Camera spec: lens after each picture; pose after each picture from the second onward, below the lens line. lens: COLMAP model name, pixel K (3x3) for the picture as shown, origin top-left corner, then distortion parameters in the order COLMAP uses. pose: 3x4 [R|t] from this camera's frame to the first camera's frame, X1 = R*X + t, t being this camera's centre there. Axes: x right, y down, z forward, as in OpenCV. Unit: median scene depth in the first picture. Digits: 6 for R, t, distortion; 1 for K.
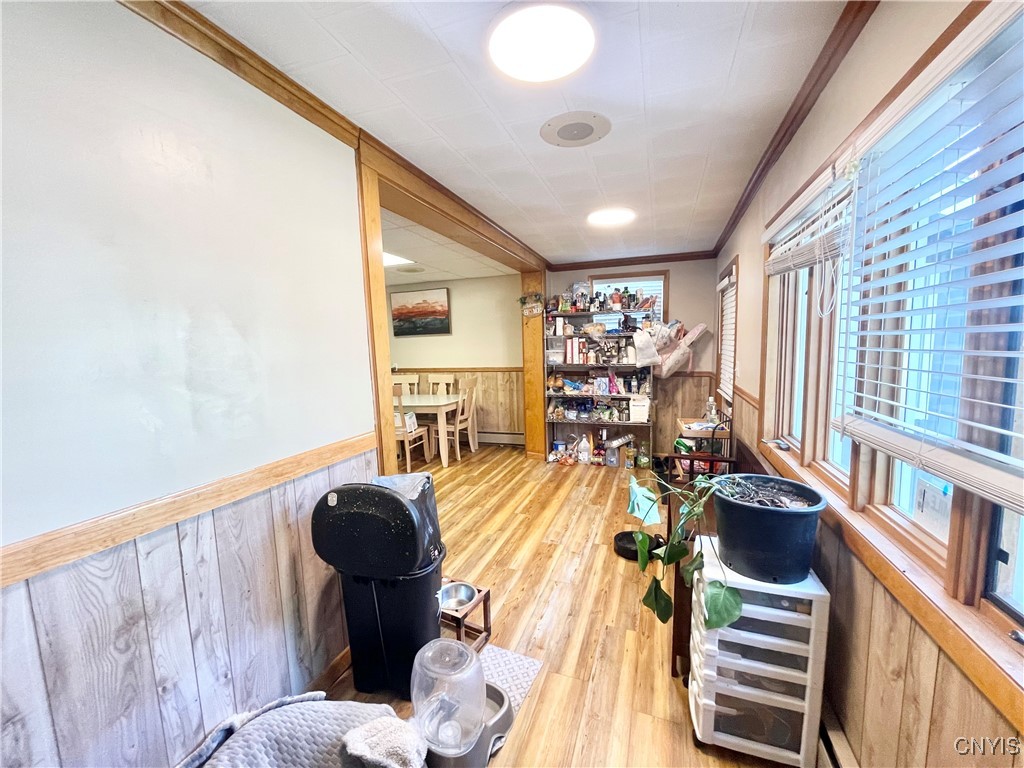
lens RADIAL K [[413.2, 0, 507.5], [0, 413.2, 387.0], [0, 0, 1]] dist [-0.009546, 0.003025]
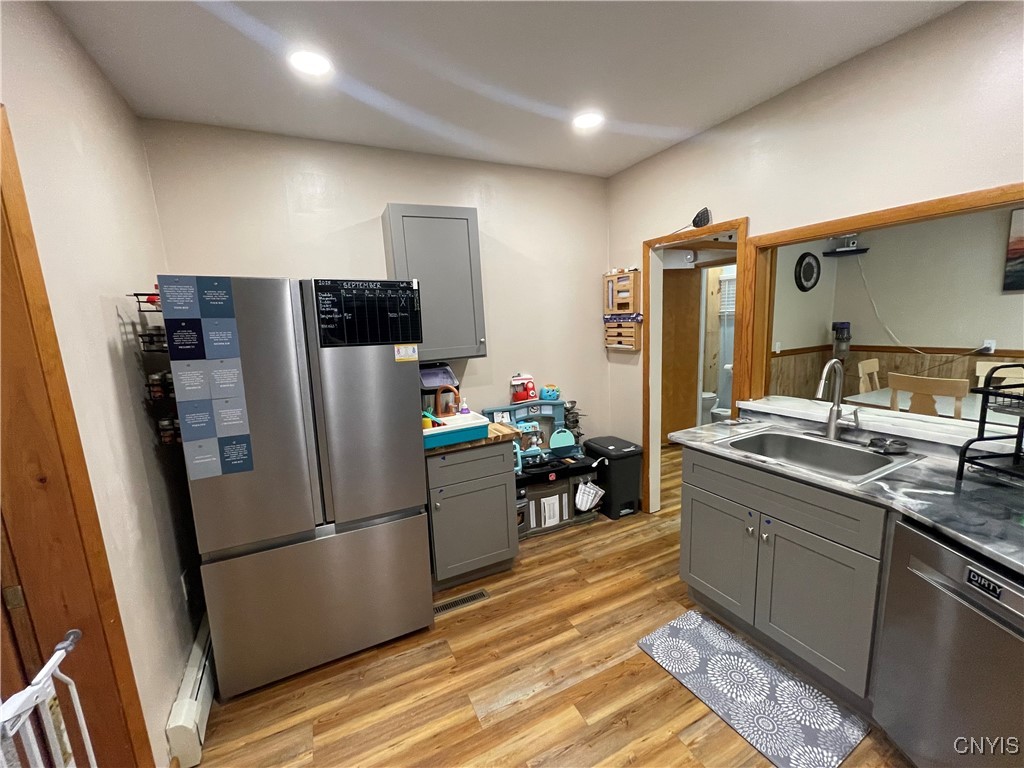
lens RADIAL K [[413.2, 0, 508.5], [0, 413.2, 383.9], [0, 0, 1]] dist [-0.009546, 0.003025]
pose [[0.717590, 0.106608, -0.688258, -0.466918], [-0.045308, 0.993268, 0.106614, -0.037077], [0.694990, -0.045322, 0.717589, 0.190845]]
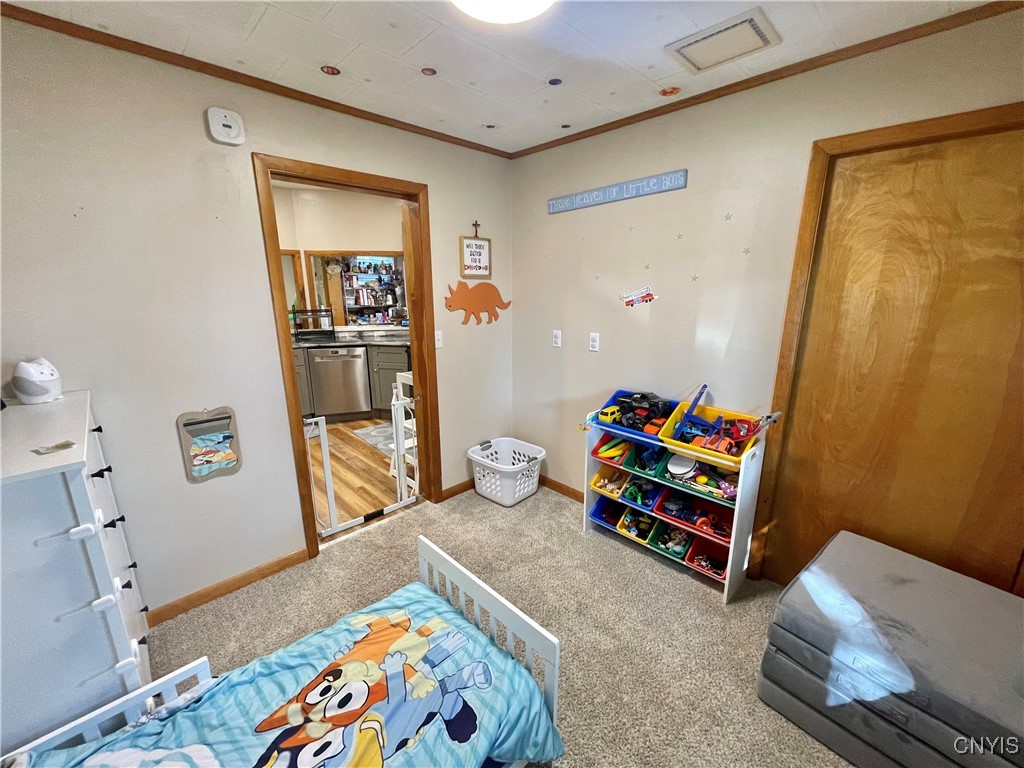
lens RADIAL K [[413.2, 0, 513.6], [0, 413.2, 386.3], [0, 0, 1]] dist [-0.009546, 0.003025]
pose [[0.434430, -0.184423, 0.881623, -1.114661], [0.081063, 0.982847, 0.165653, 0.038807], [-0.897050, -0.000497, 0.441928, -0.278980]]
